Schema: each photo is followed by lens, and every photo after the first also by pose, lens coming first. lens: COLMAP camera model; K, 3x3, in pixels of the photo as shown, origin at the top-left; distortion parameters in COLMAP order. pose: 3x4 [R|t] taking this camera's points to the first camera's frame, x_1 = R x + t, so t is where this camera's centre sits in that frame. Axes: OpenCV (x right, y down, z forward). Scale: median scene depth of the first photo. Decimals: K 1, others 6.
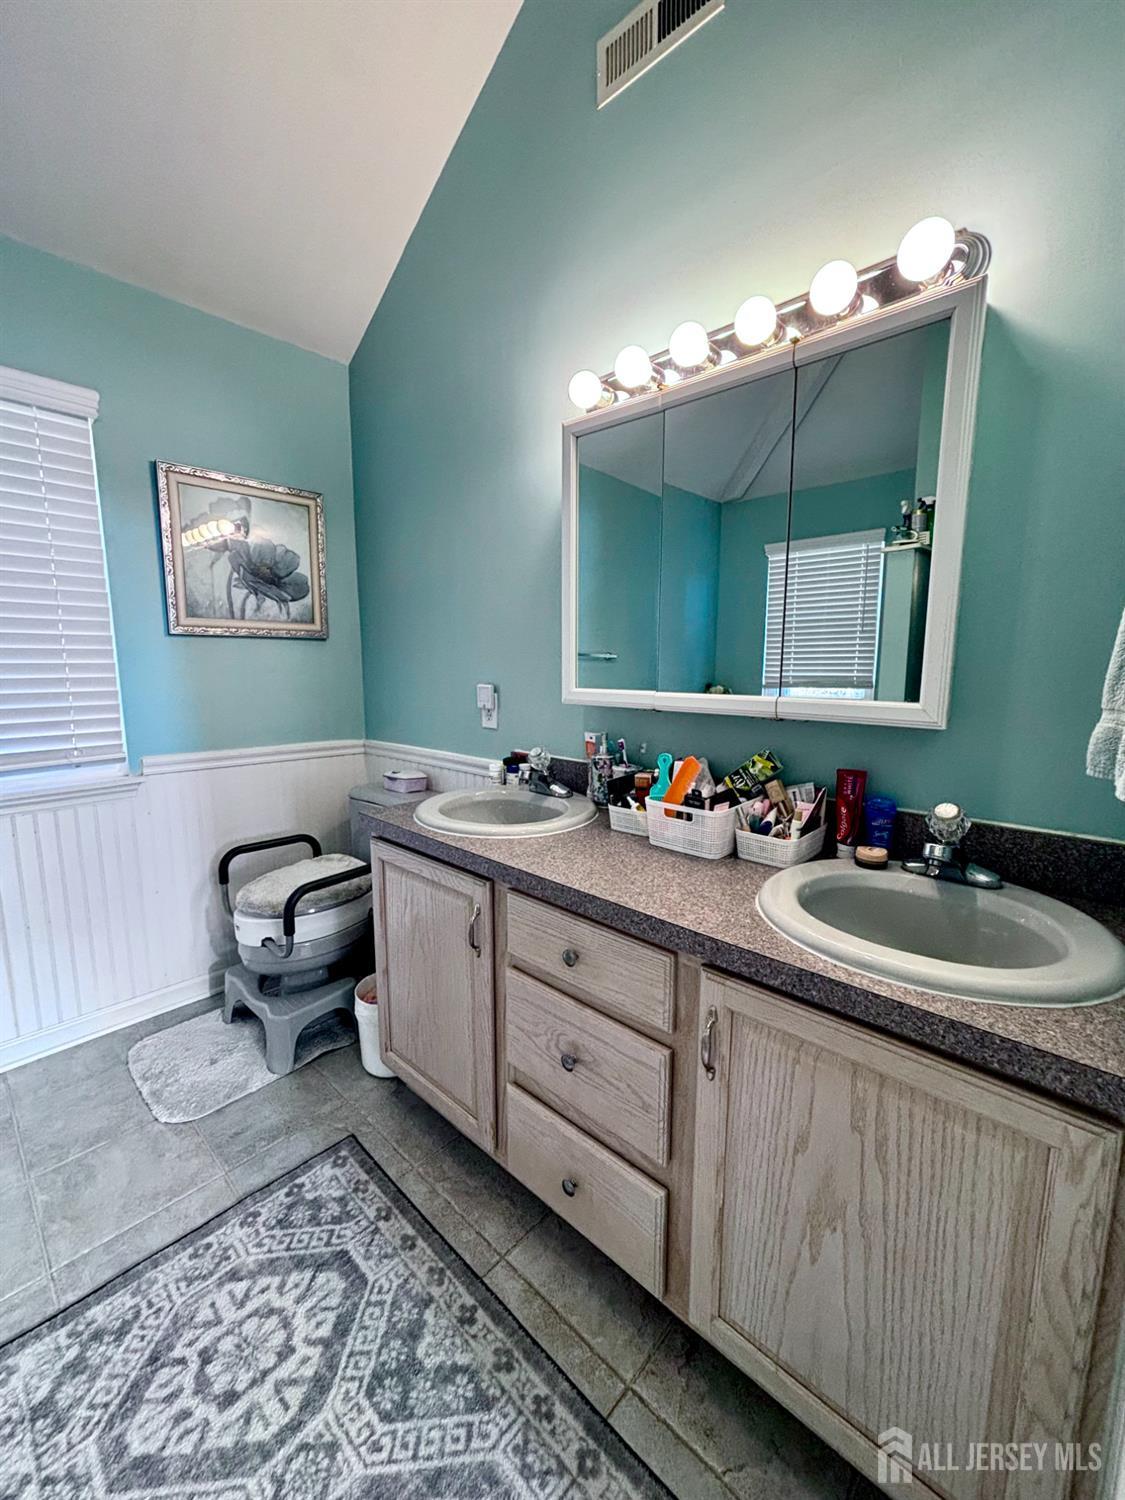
lens RADIAL K [[608.5, 0, 564.3], [0, 608.5, 742.5], [0, 0, 1]] dist [-0.001654, -0.000309]
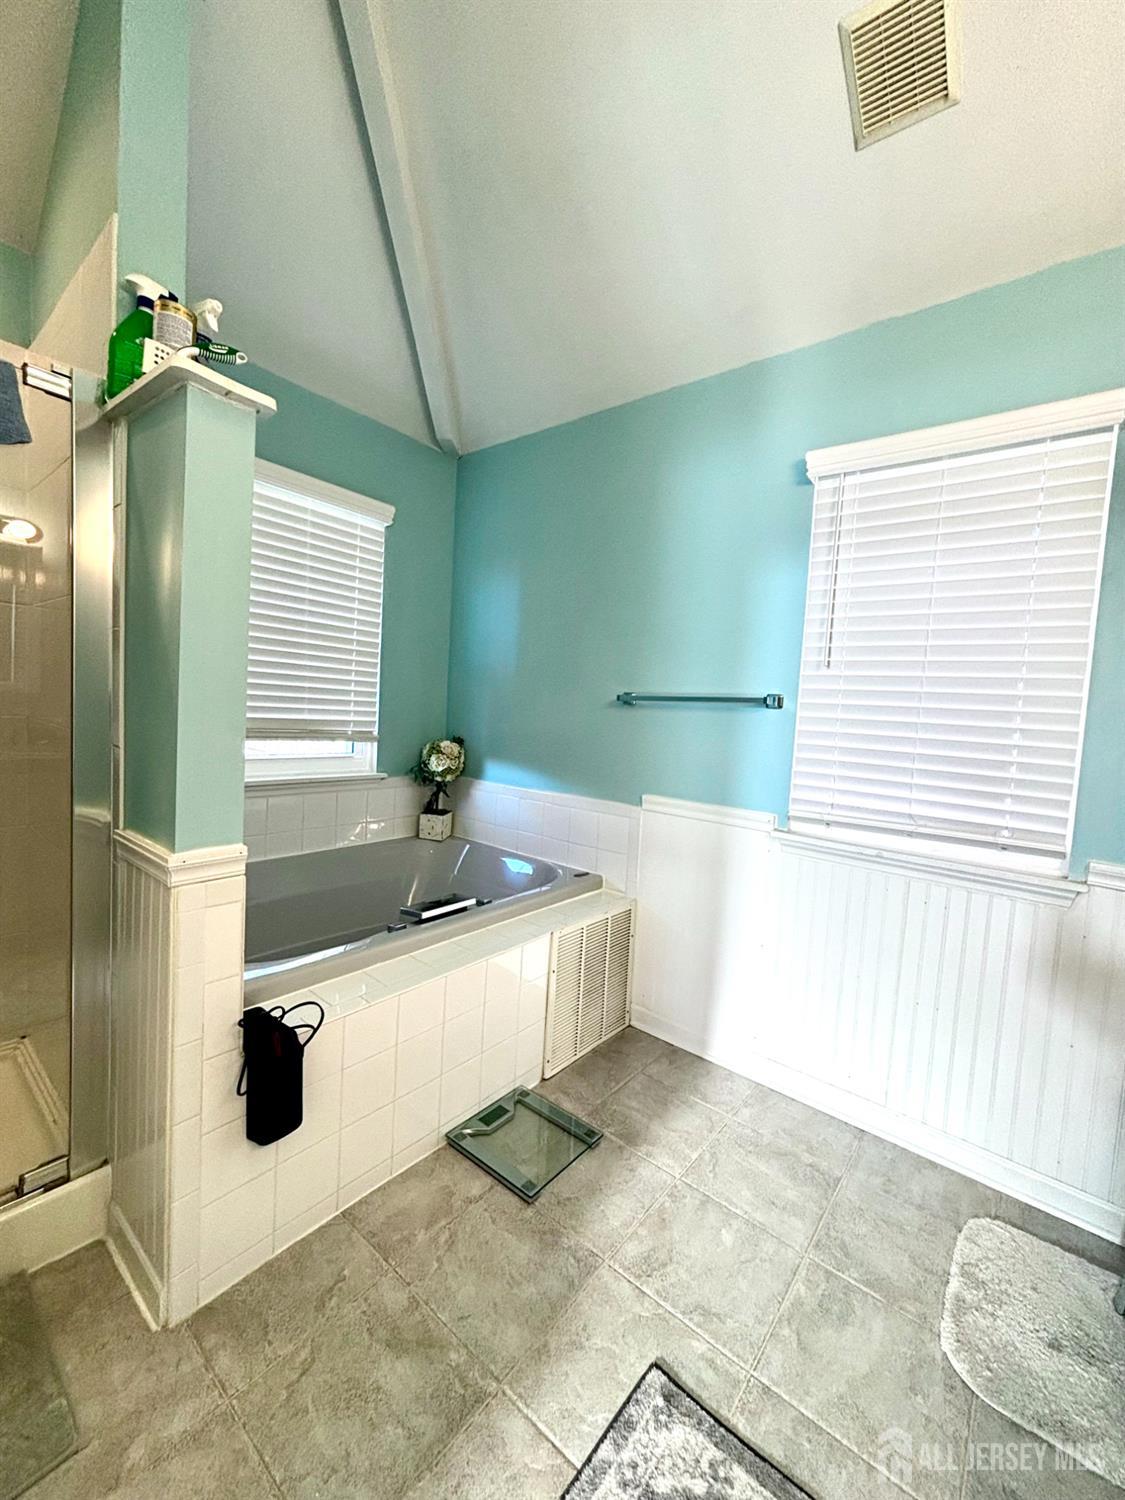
lens RADIAL K [[608.5, 0, 565.2], [0, 608.5, 752.4], [0, 0, 1]] dist [-0.001654, -0.000309]
pose [[0.068168, 0.081436, -0.994345, -0.026716], [-0.200502, 0.977447, 0.066307, -0.023661], [0.977319, 0.194848, 0.082959, 0.310699]]
